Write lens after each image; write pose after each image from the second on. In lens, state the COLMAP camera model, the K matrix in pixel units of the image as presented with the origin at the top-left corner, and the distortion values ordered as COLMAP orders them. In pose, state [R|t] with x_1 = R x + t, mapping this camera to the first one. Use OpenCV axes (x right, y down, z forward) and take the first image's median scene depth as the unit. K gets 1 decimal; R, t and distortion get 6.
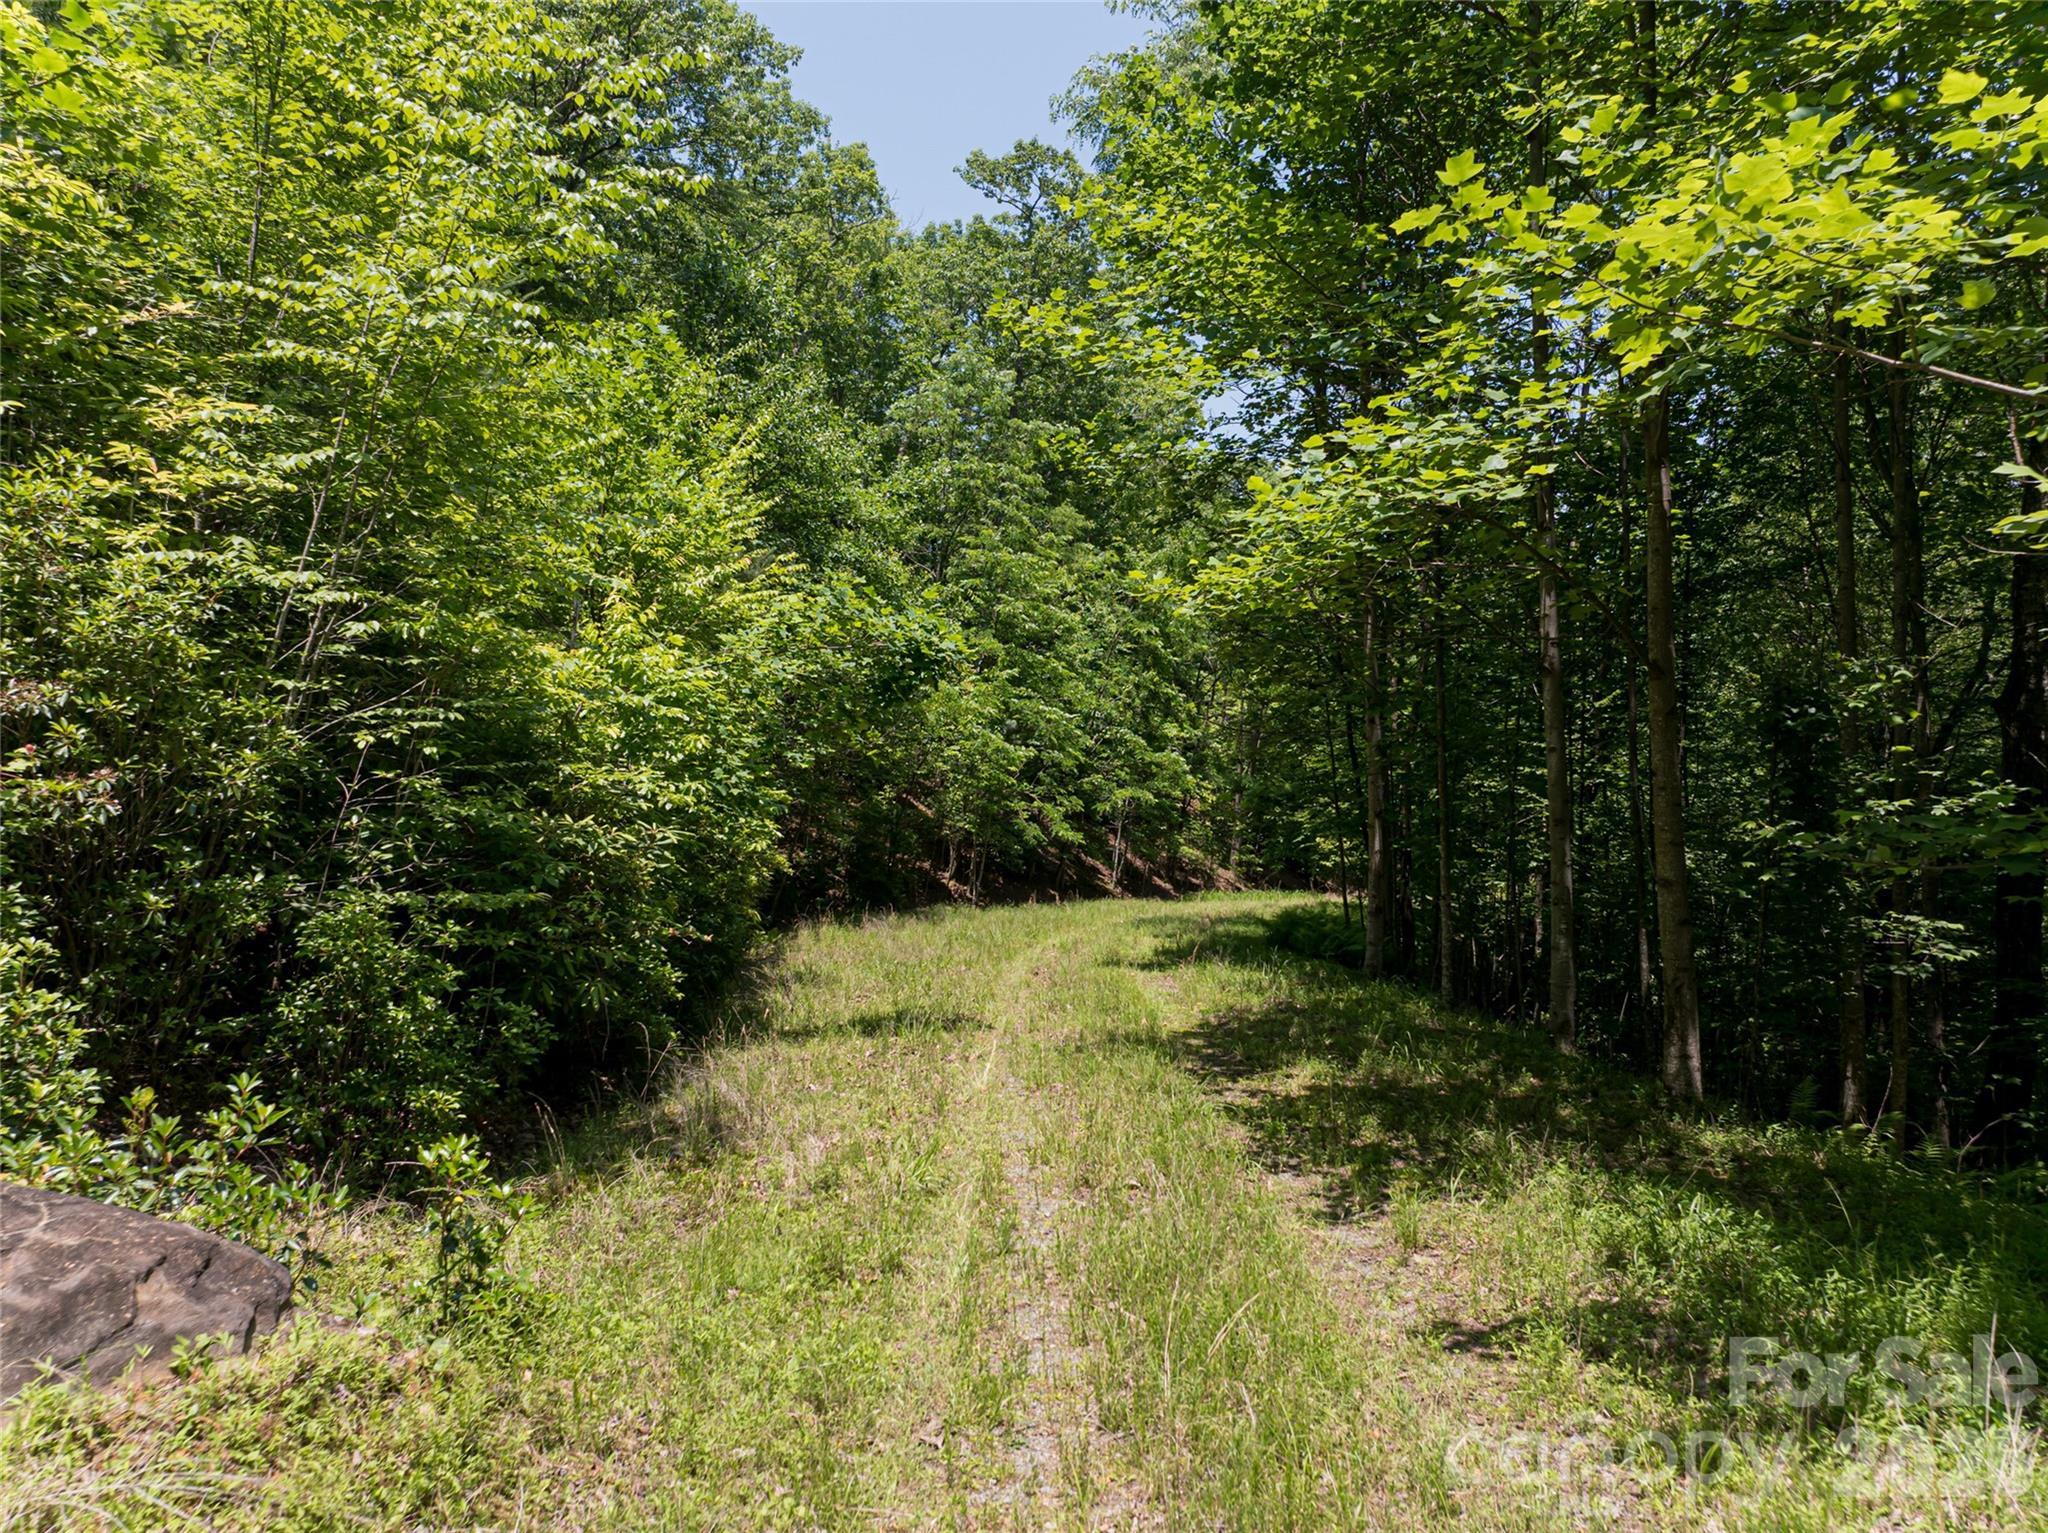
lens RADIAL K [[1437.5, 0, 1024.0], [0, 1437.5, 768.0], [0, 0, 1]] dist [-0.008306, -0.001199]
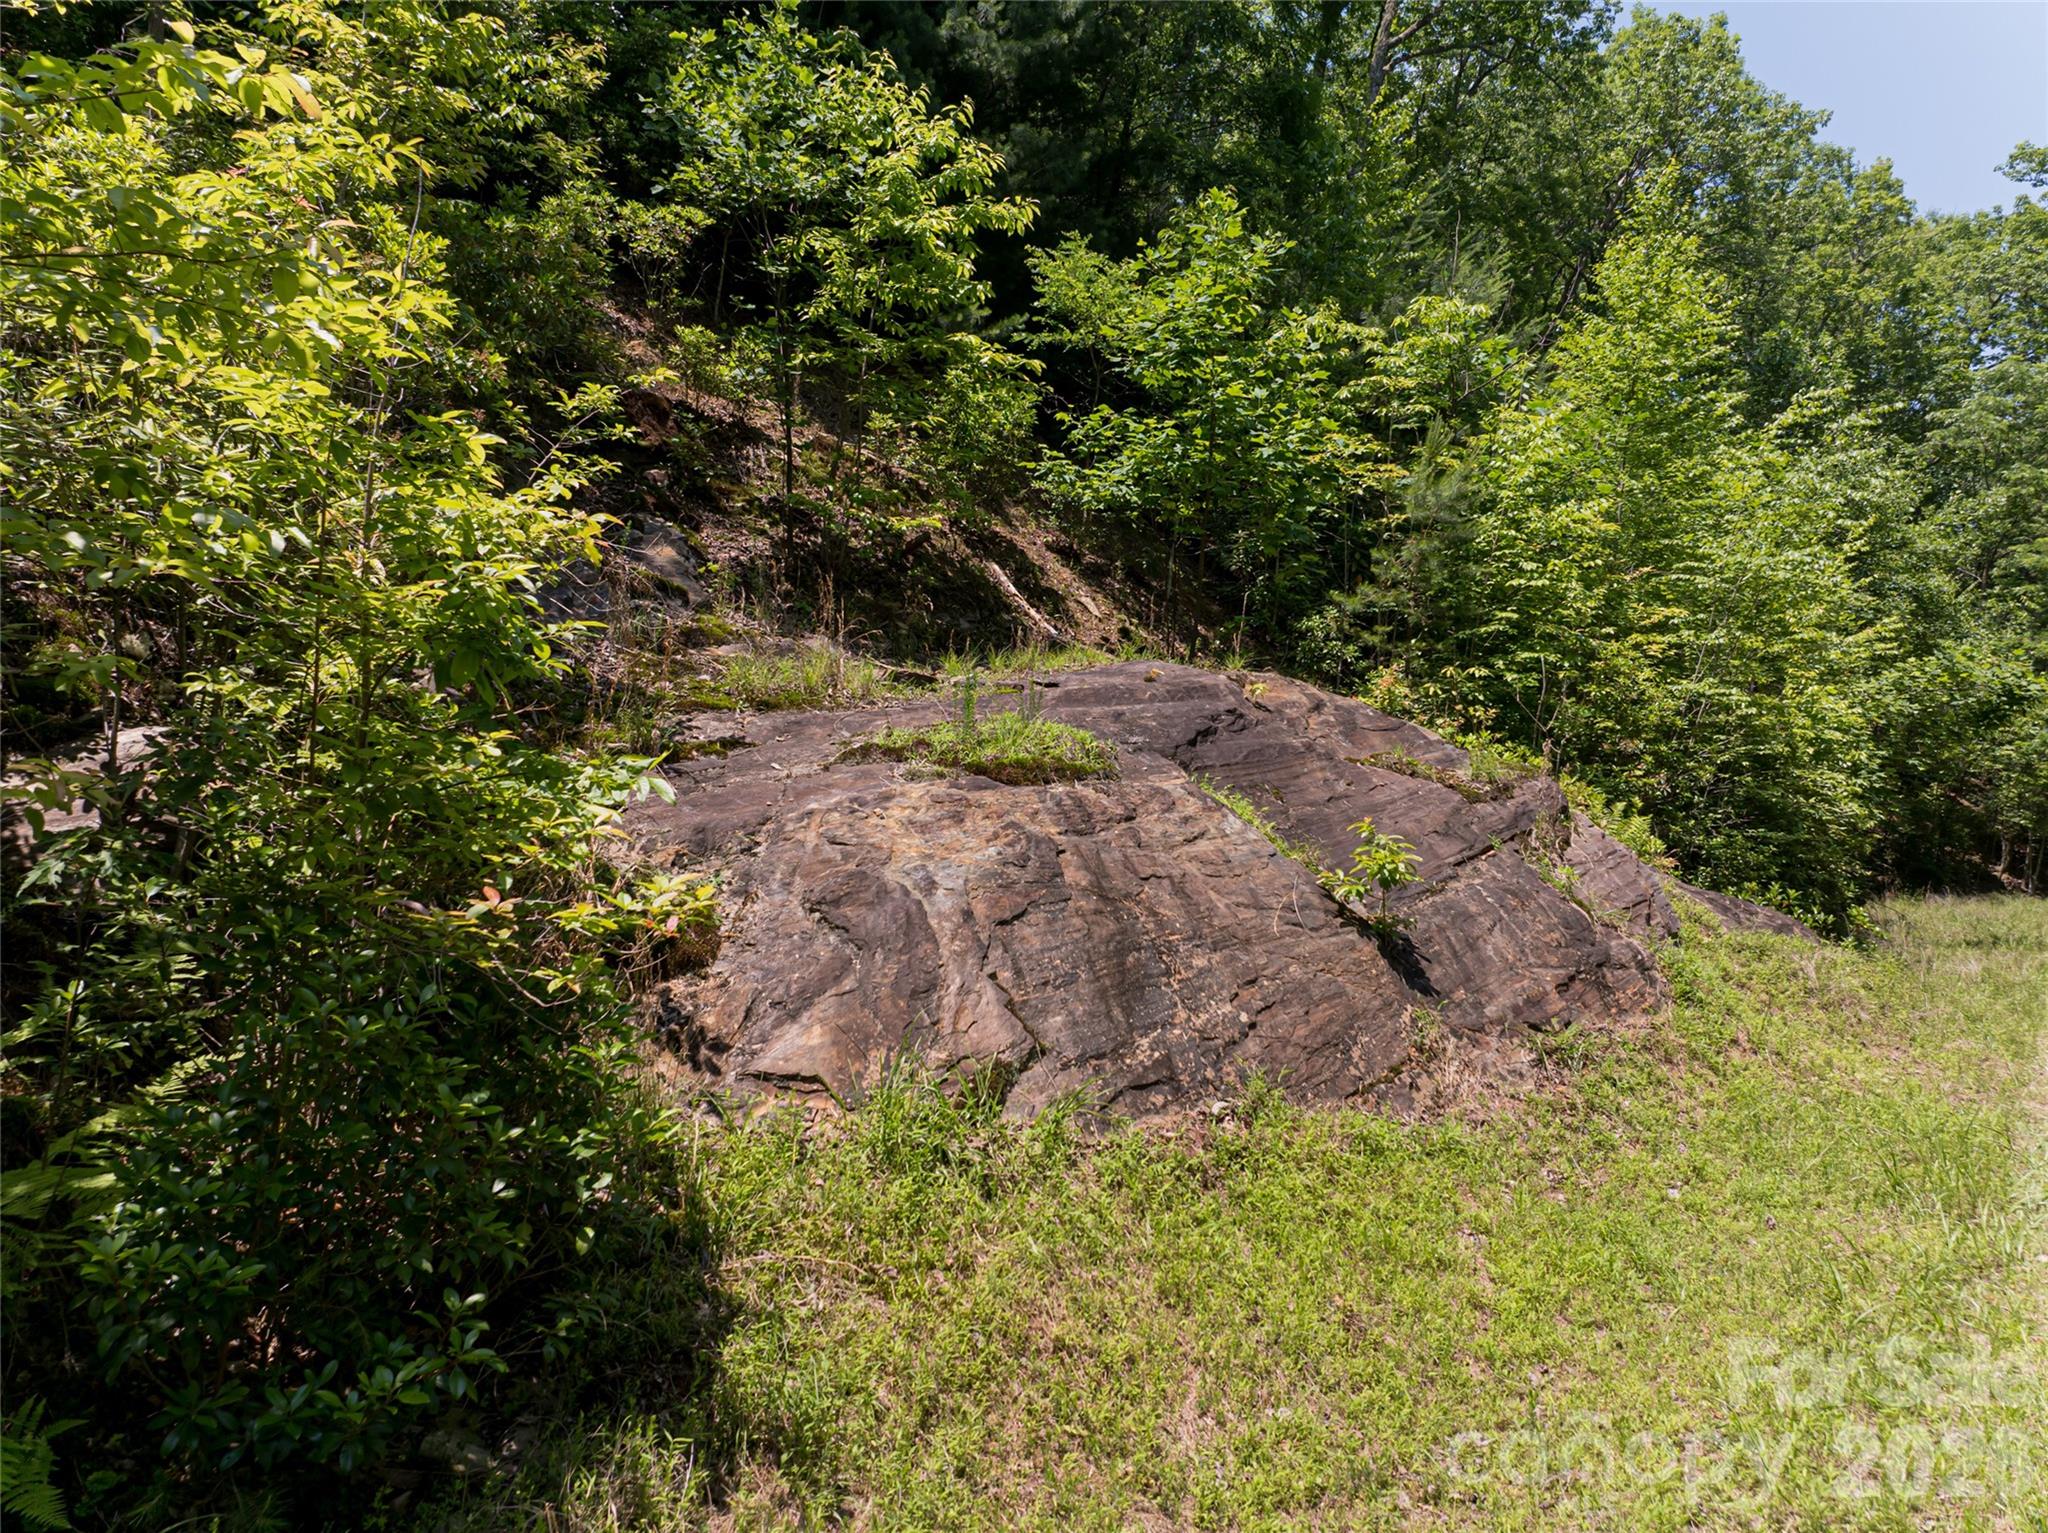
lens RADIAL K [[1437.5, 0, 1025.1], [0, 1437.5, 763.1], [0, 0, 1]] dist [-0.008306, -0.001199]
pose [[0.805047, -0.004746, -0.593192, -0.005467], [0.003628, 0.999989, -0.003077, -0.002121], [0.593199, 0.000325, 0.805056, -0.268429]]
